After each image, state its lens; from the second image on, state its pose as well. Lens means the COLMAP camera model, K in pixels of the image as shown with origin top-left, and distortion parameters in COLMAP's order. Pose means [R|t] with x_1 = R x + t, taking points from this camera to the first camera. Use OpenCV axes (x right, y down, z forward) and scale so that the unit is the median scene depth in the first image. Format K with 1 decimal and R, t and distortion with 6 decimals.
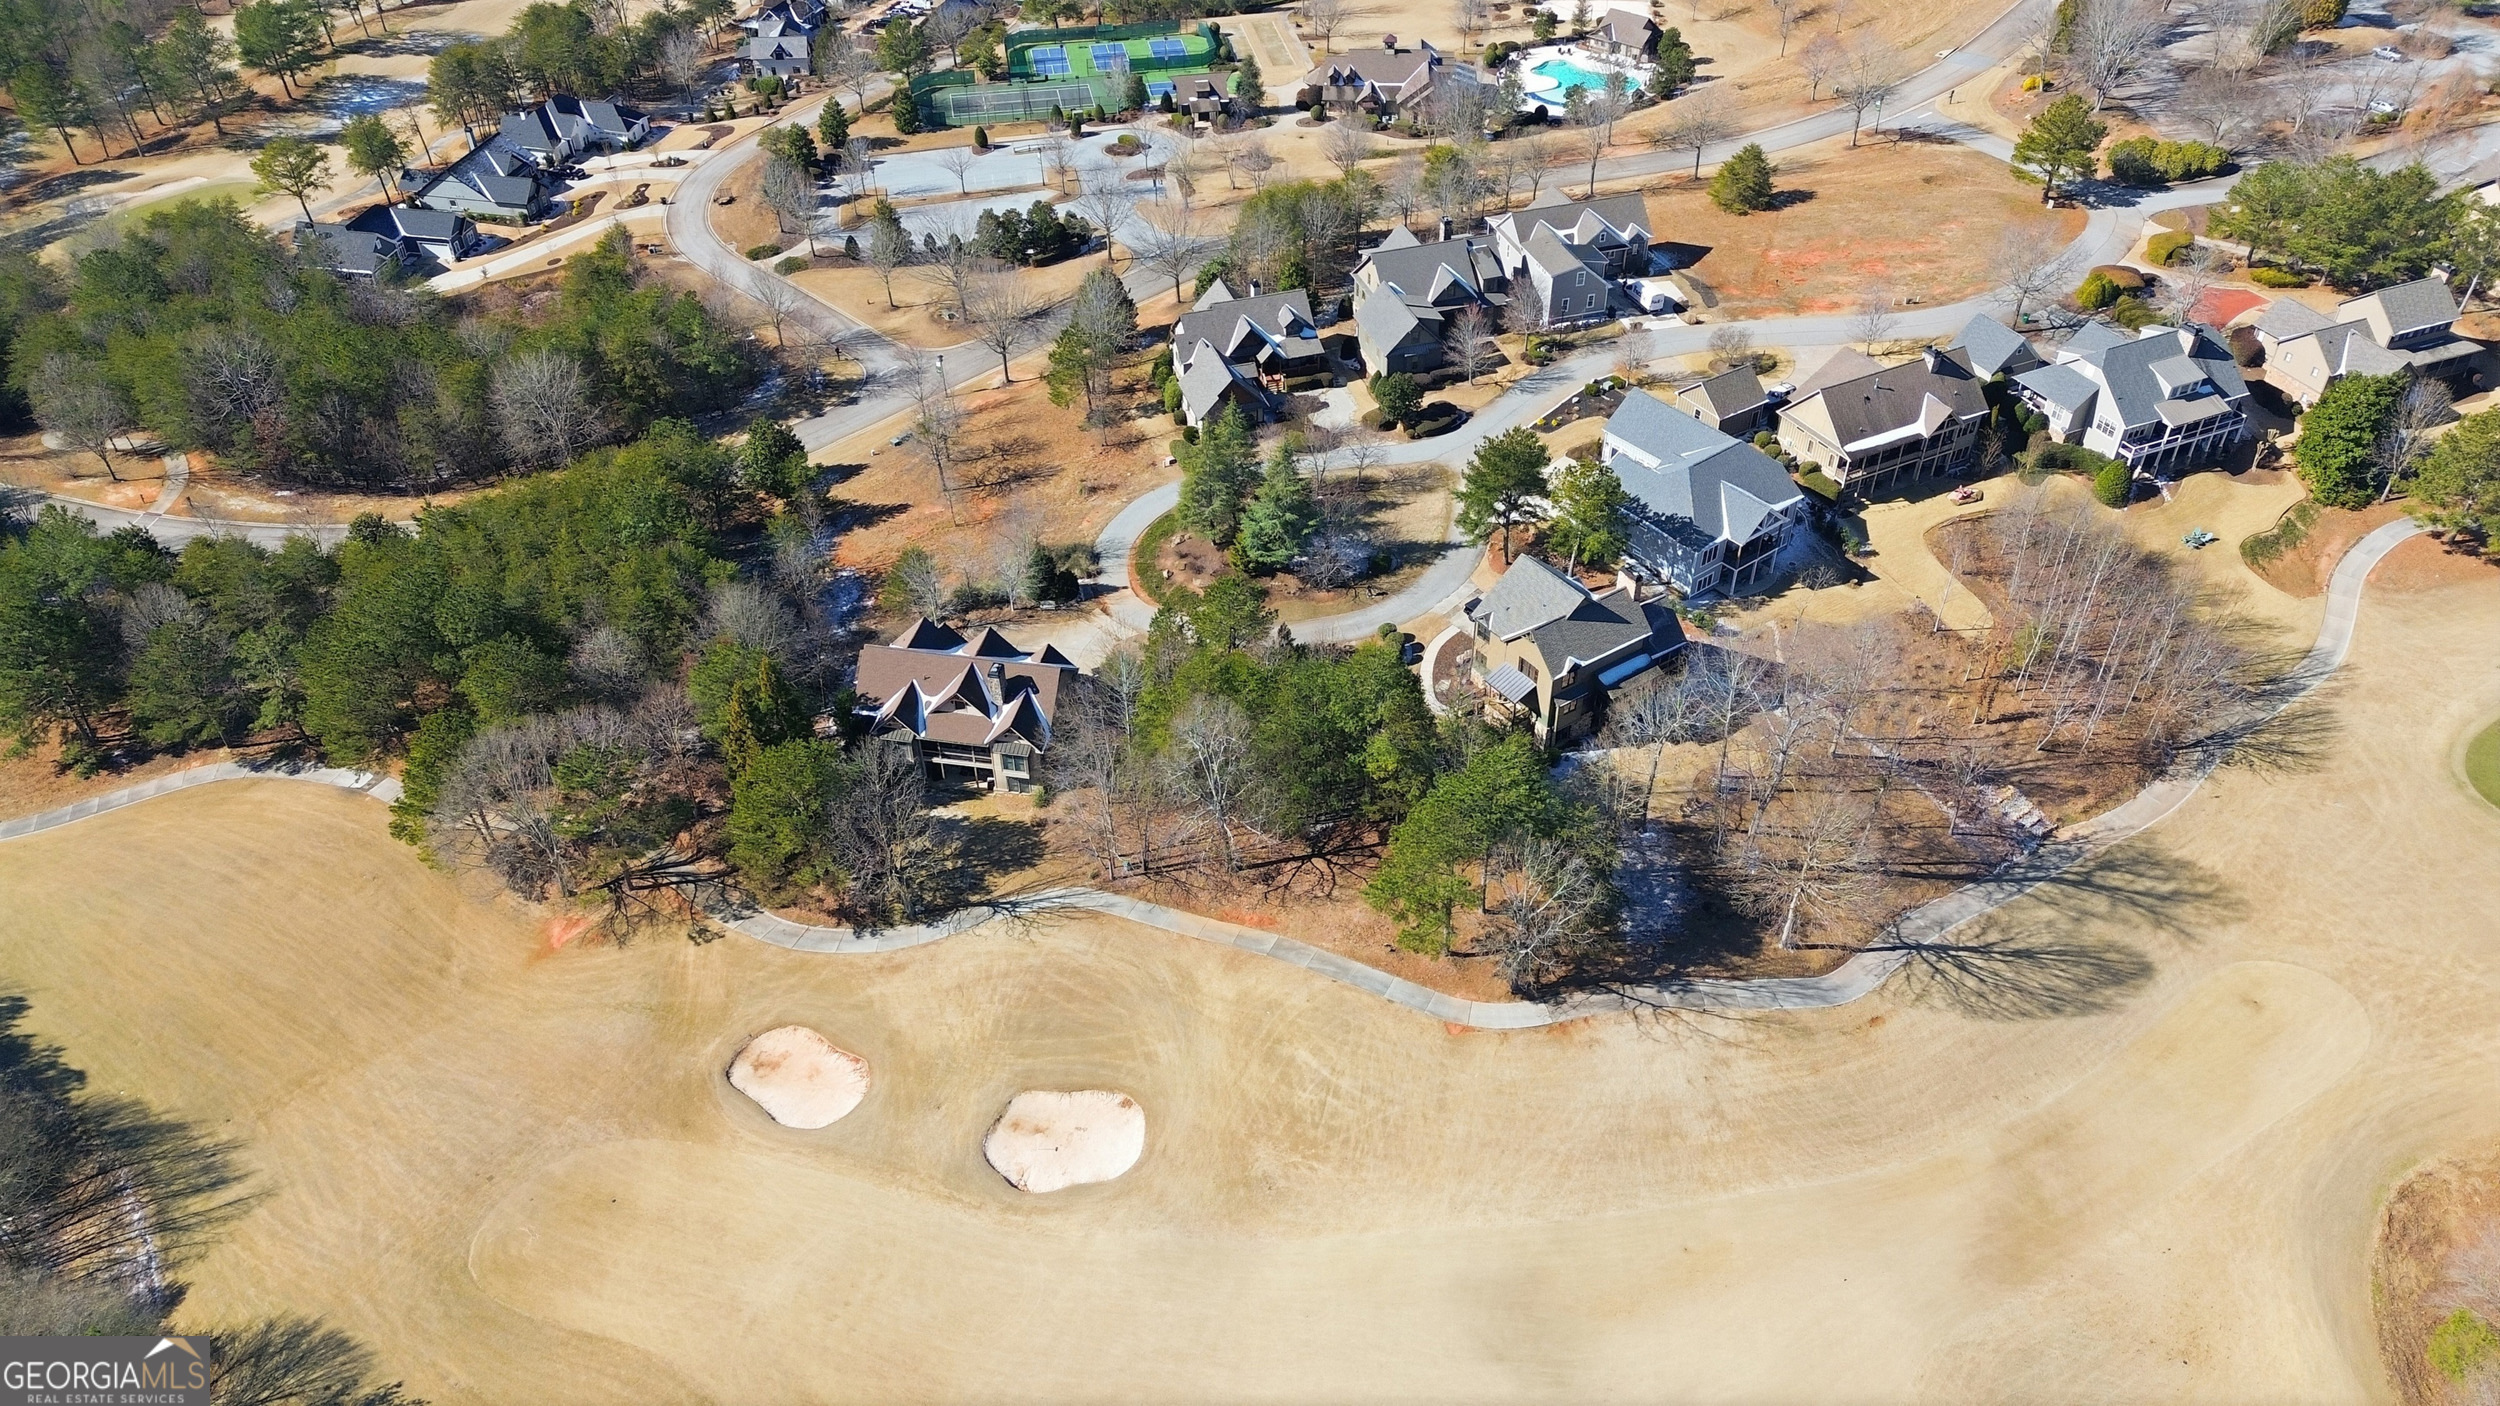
lens RADIAL K [[1756.3, 0, 1257.2], [0, 1756.3, 695.0], [0, 0, 1]] dist [0.061923, -0.054074]
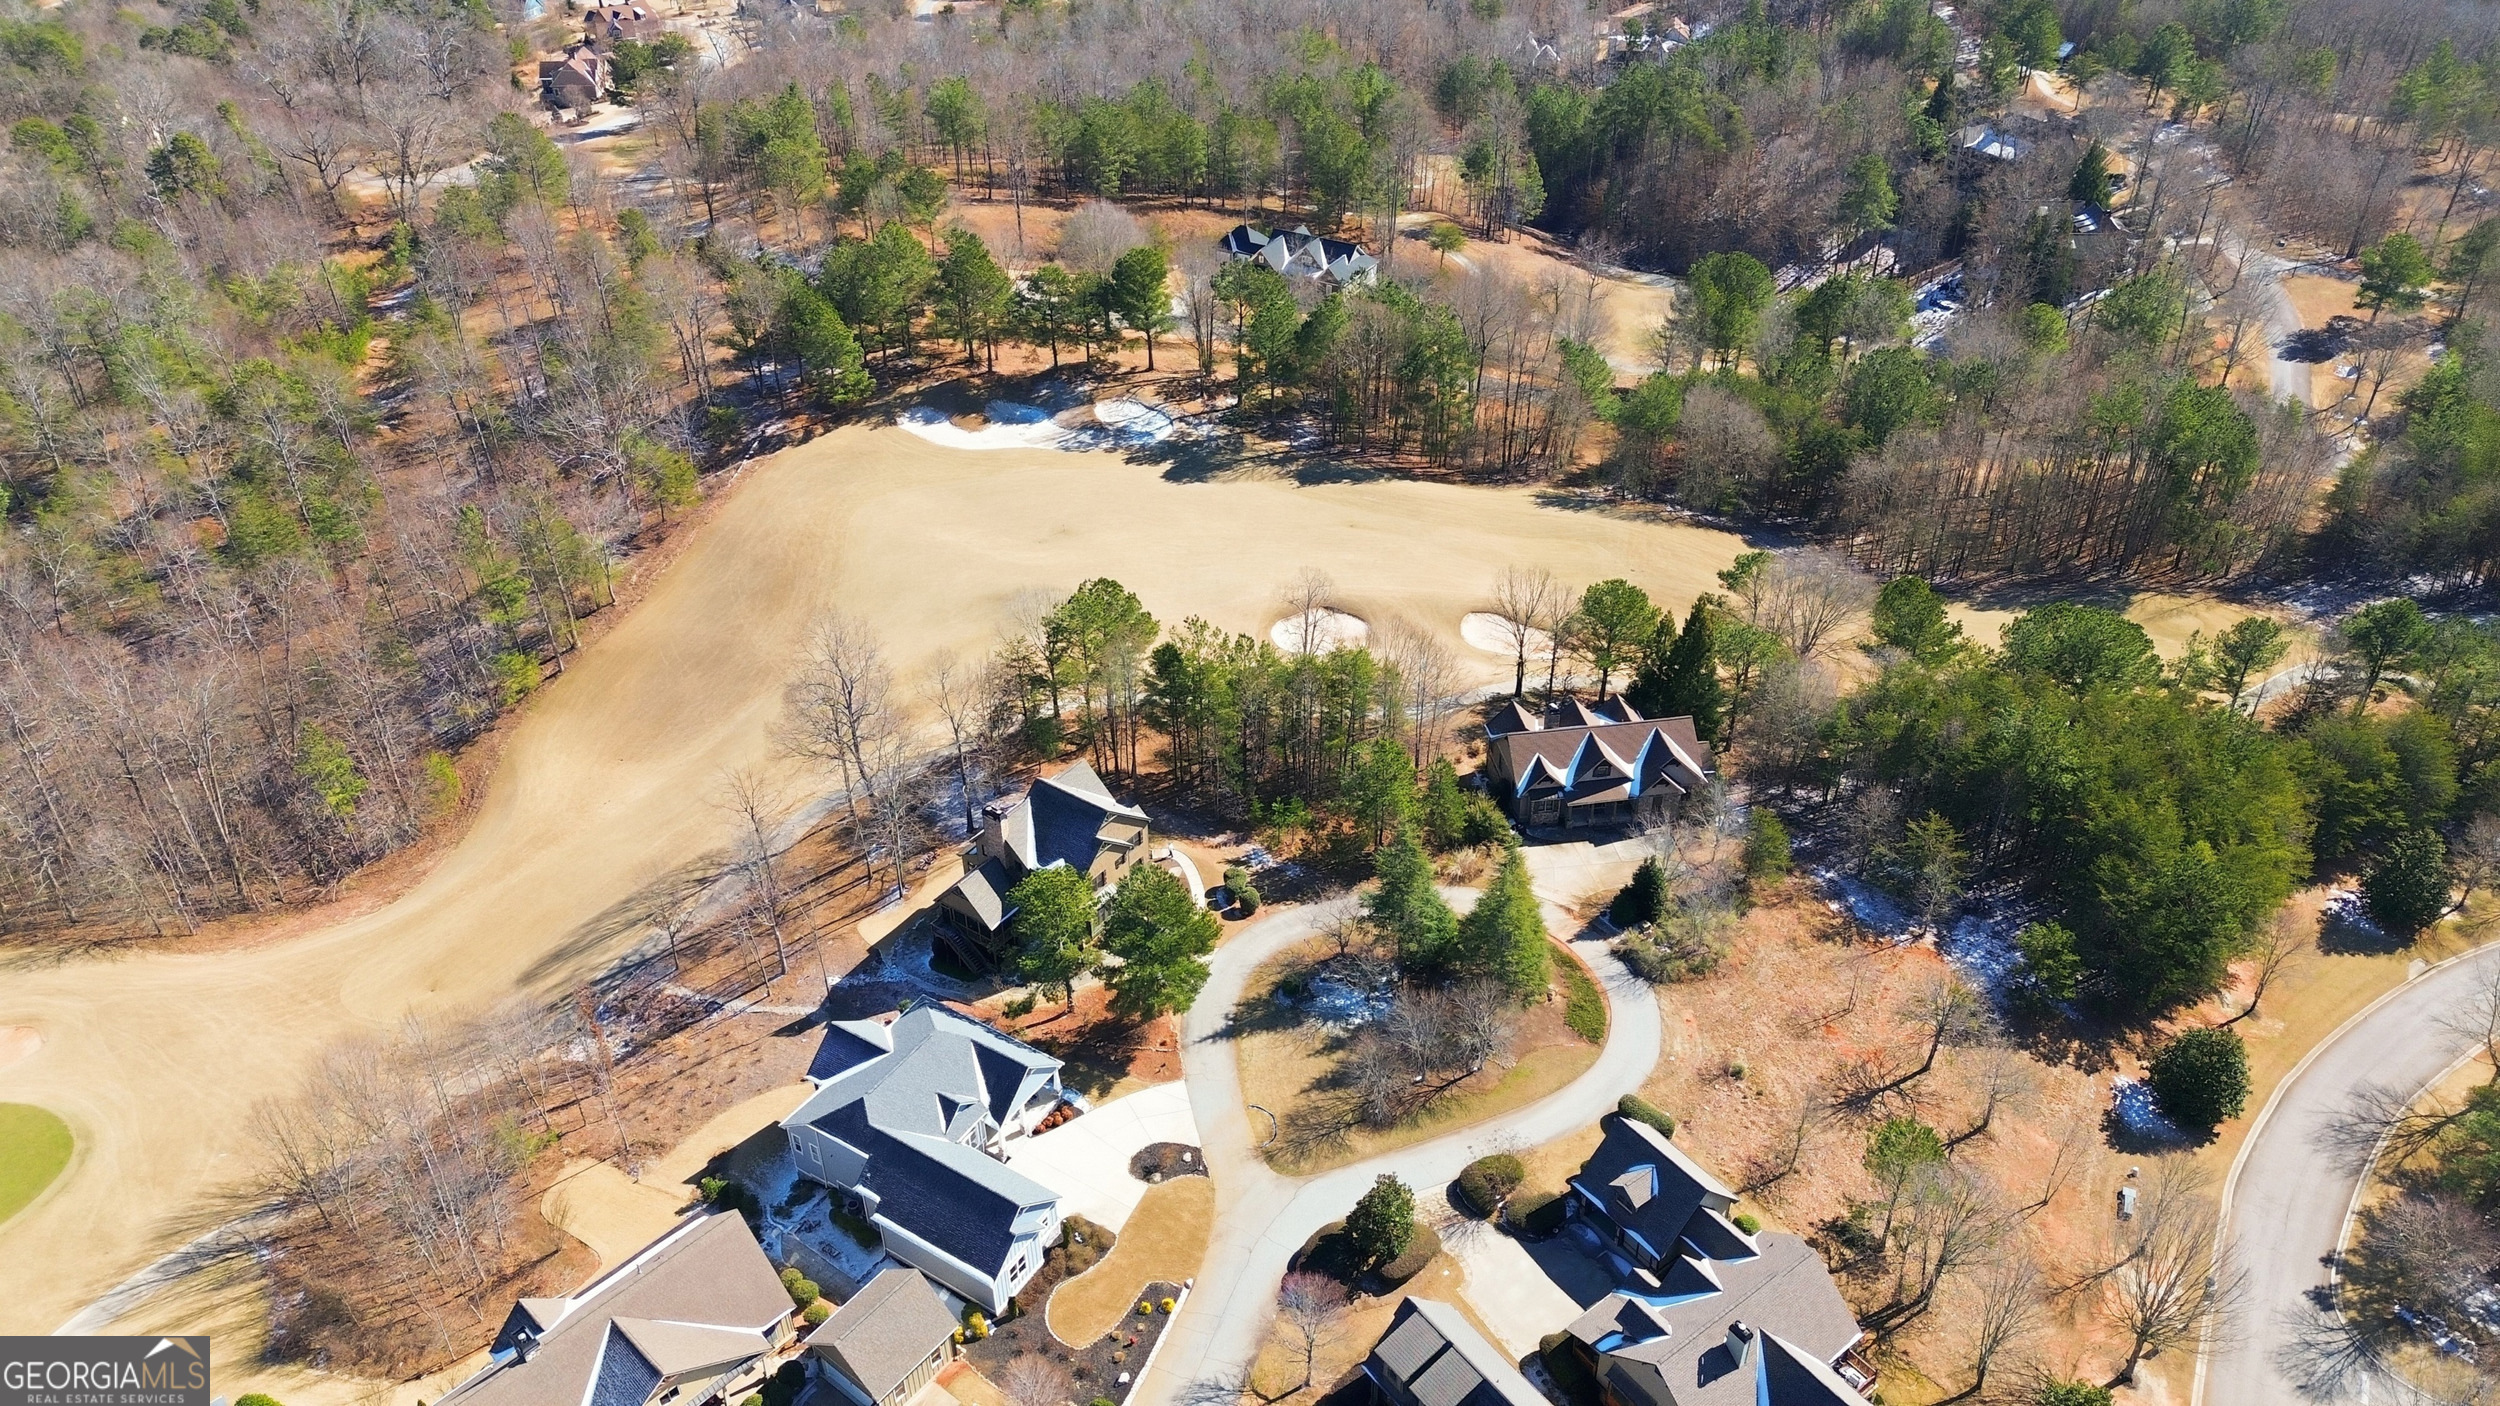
lens RADIAL K [[1756.3, 0, 1247.4], [0, 1756.3, 707.6], [0, 0, 1]] dist [0.061923, -0.054074]
pose [[-0.943562, 0.209044, -0.256888, 0.327969], [-0.190085, 0.293360, 0.936914, -1.049729], [0.271217, 0.932867, -0.237067, 1.253733]]
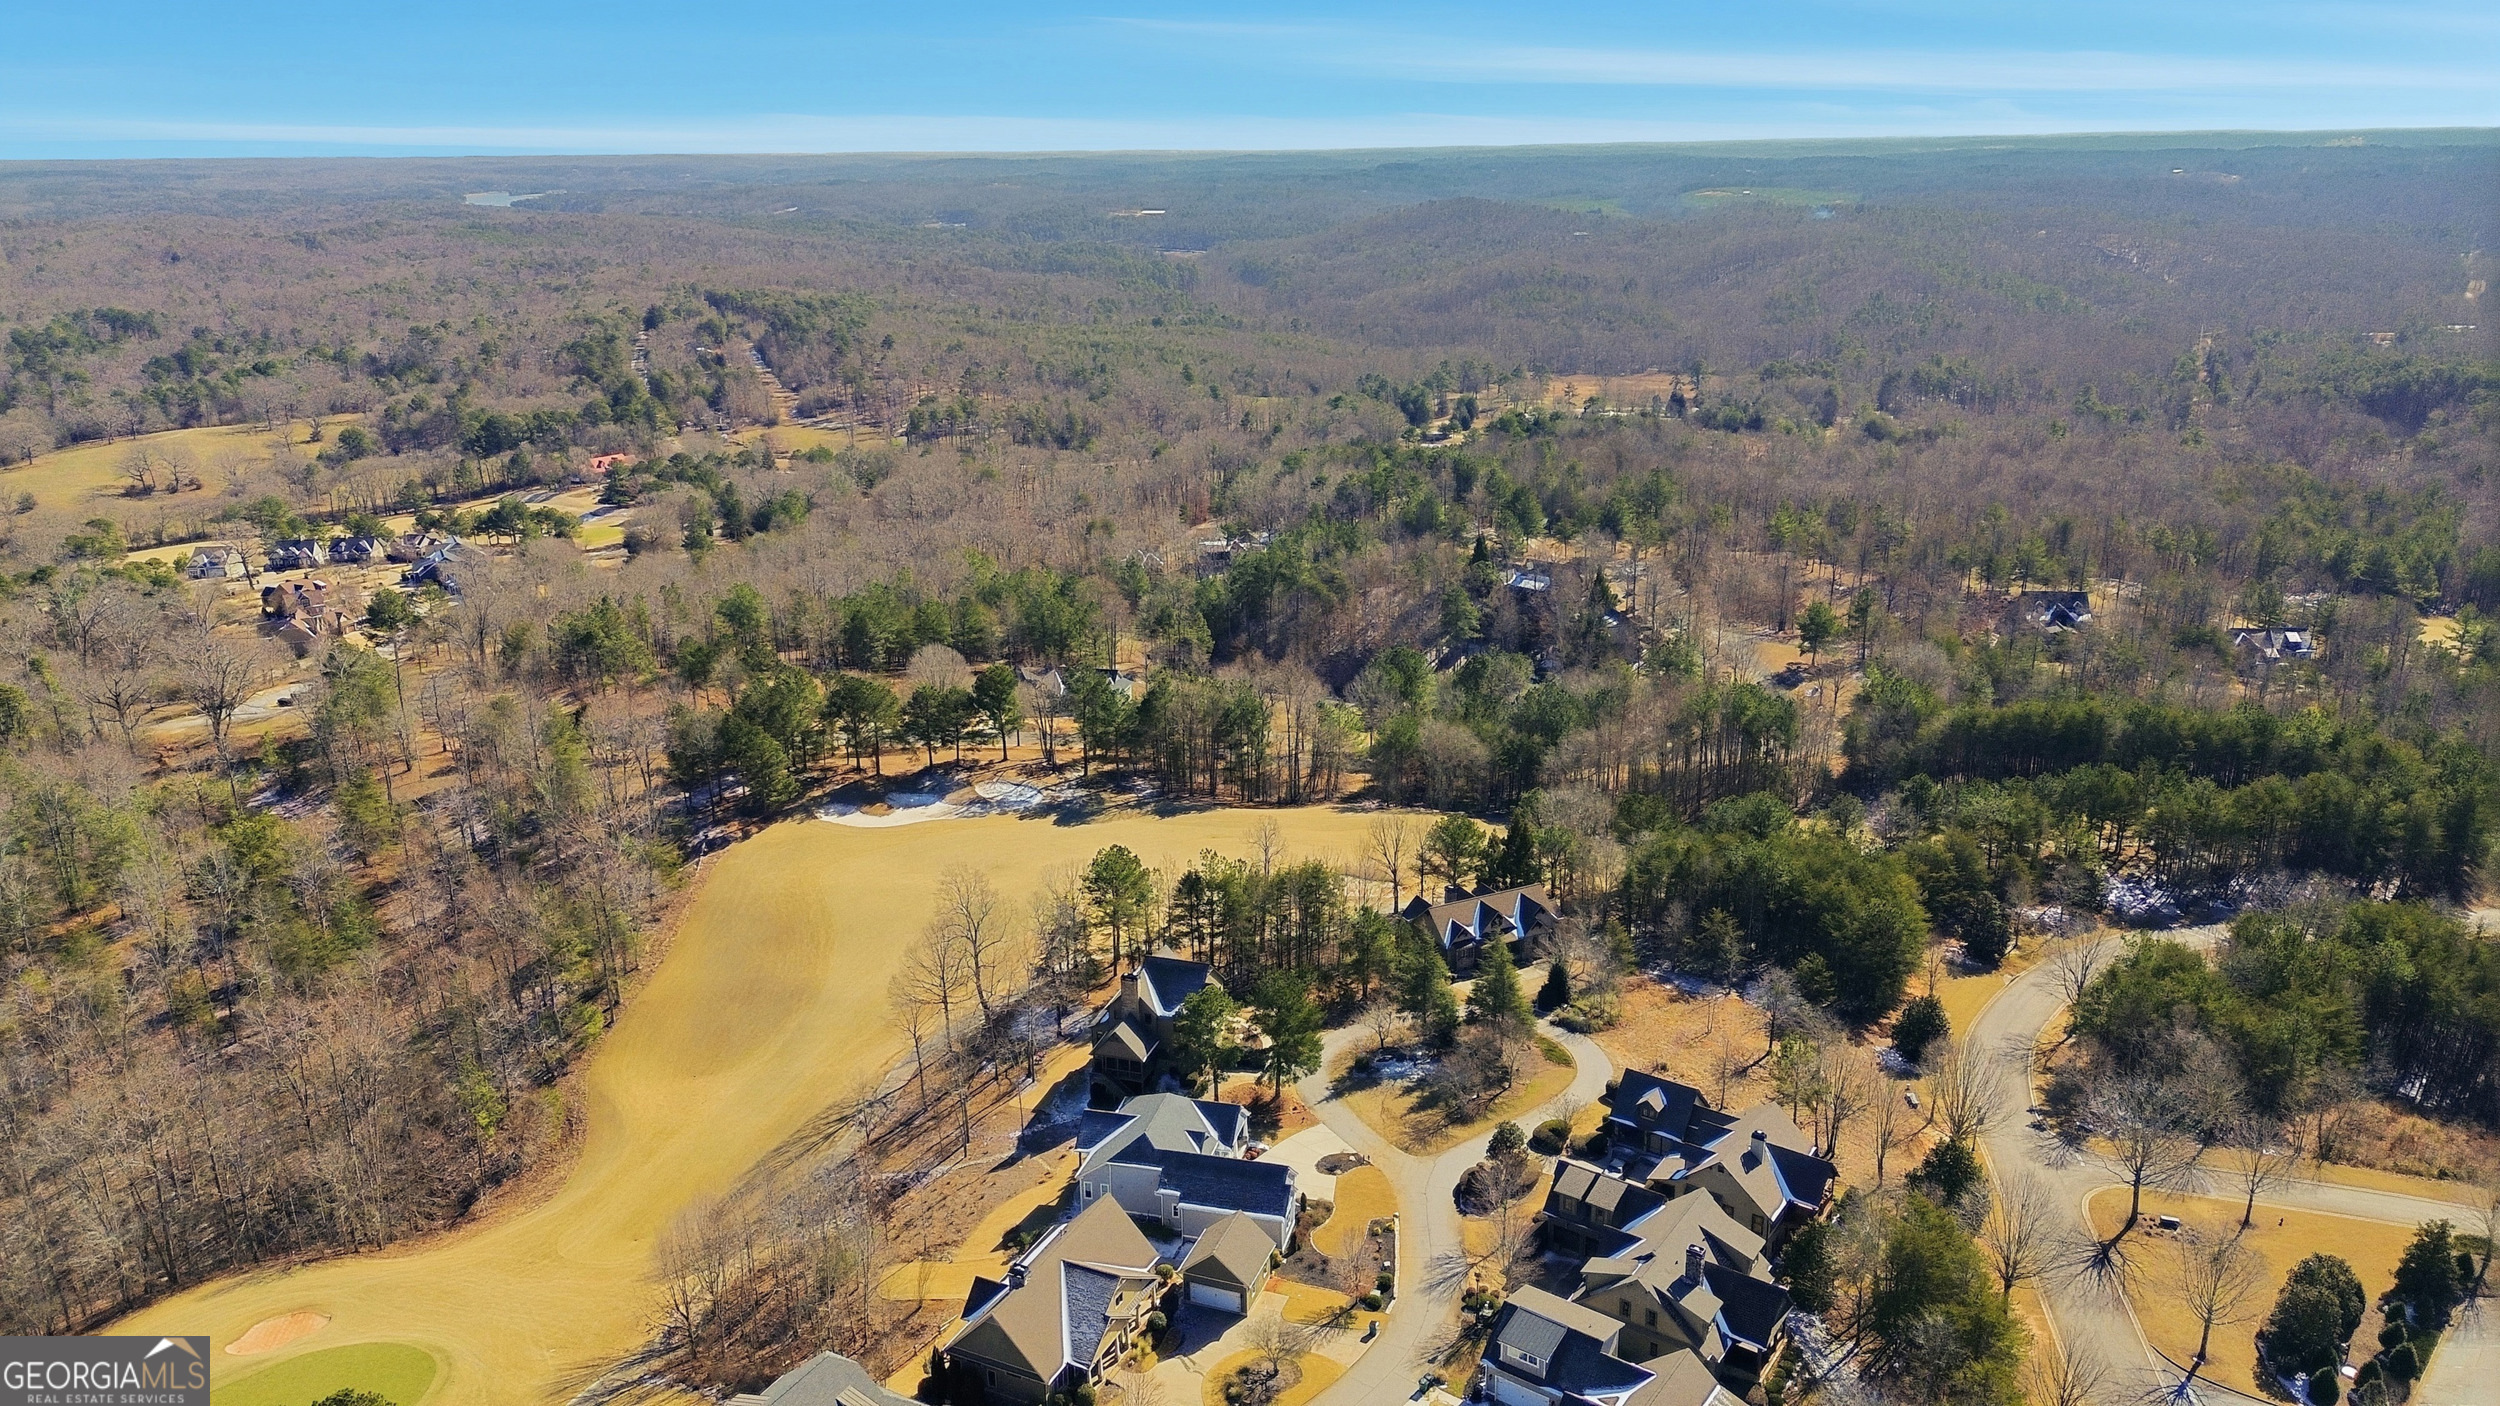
lens RADIAL K [[1756.3, 0, 1246.0], [0, 1756.3, 694.1], [0, 0, 1]] dist [0.061923, -0.054074]
pose [[-0.798312, 0.201394, -0.567572, 0.882055], [-0.361752, 0.593110, 0.719275, -1.220797], [0.481490, 0.779526, -0.400632, 1.455062]]
